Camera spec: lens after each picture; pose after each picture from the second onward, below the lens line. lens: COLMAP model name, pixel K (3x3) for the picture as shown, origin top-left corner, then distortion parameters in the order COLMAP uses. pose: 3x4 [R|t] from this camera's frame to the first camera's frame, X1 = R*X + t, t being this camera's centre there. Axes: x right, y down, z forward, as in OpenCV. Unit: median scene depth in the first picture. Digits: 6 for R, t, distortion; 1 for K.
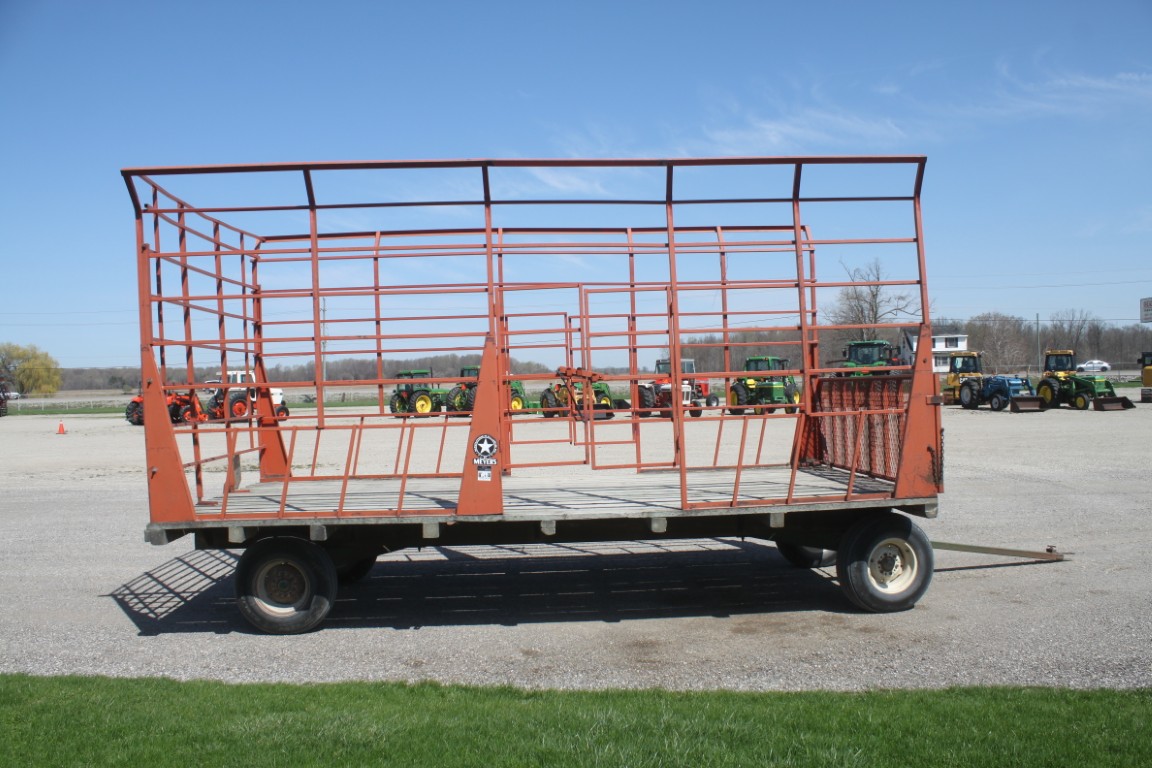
lens RADIAL K [[950.4, 0, 580.6], [0, 950.4, 422.1], [0, 0, 1]] dist [-0.180707, 0.166504]
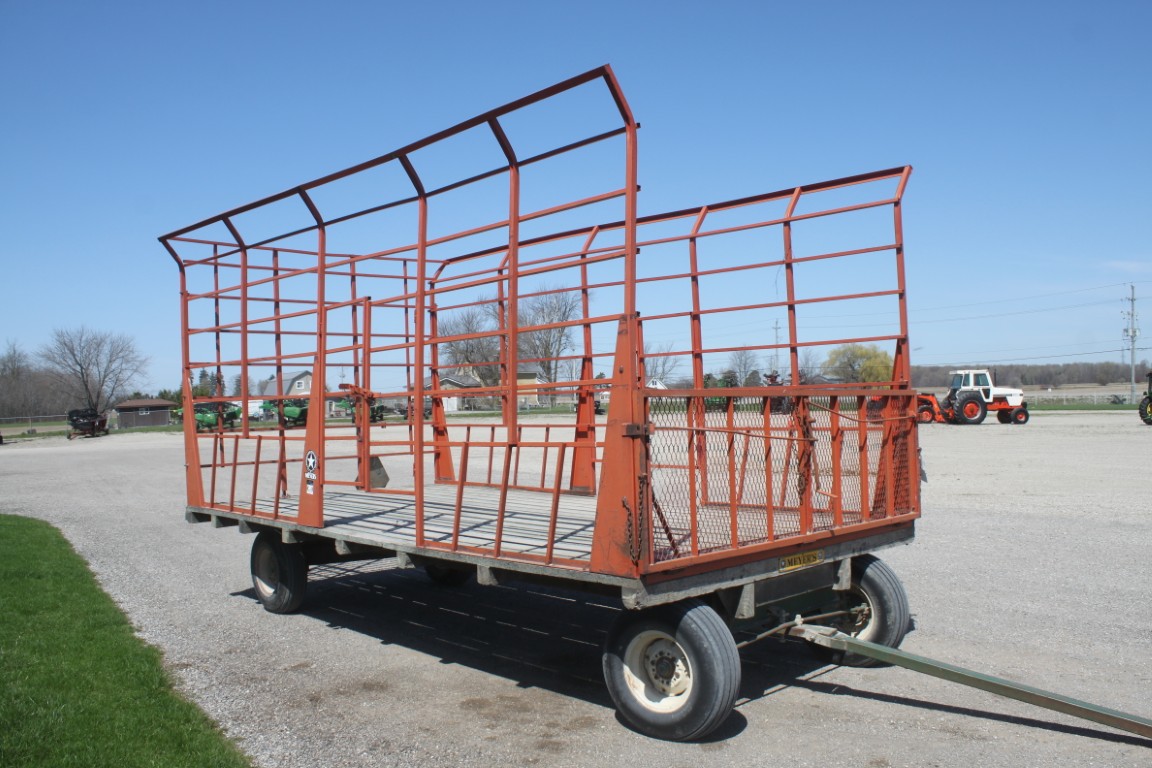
lens RADIAL K [[971.6, 0, 576.3], [0, 971.6, 430.1], [0, 0, 1]] dist [-0.115411, -0.003477]
pose [[0.652704, 0.032234, -0.756927, 0.837689], [-0.024635, 0.999469, 0.021320, -0.036083], [0.757213, 0.004732, 0.653151, 0.501949]]
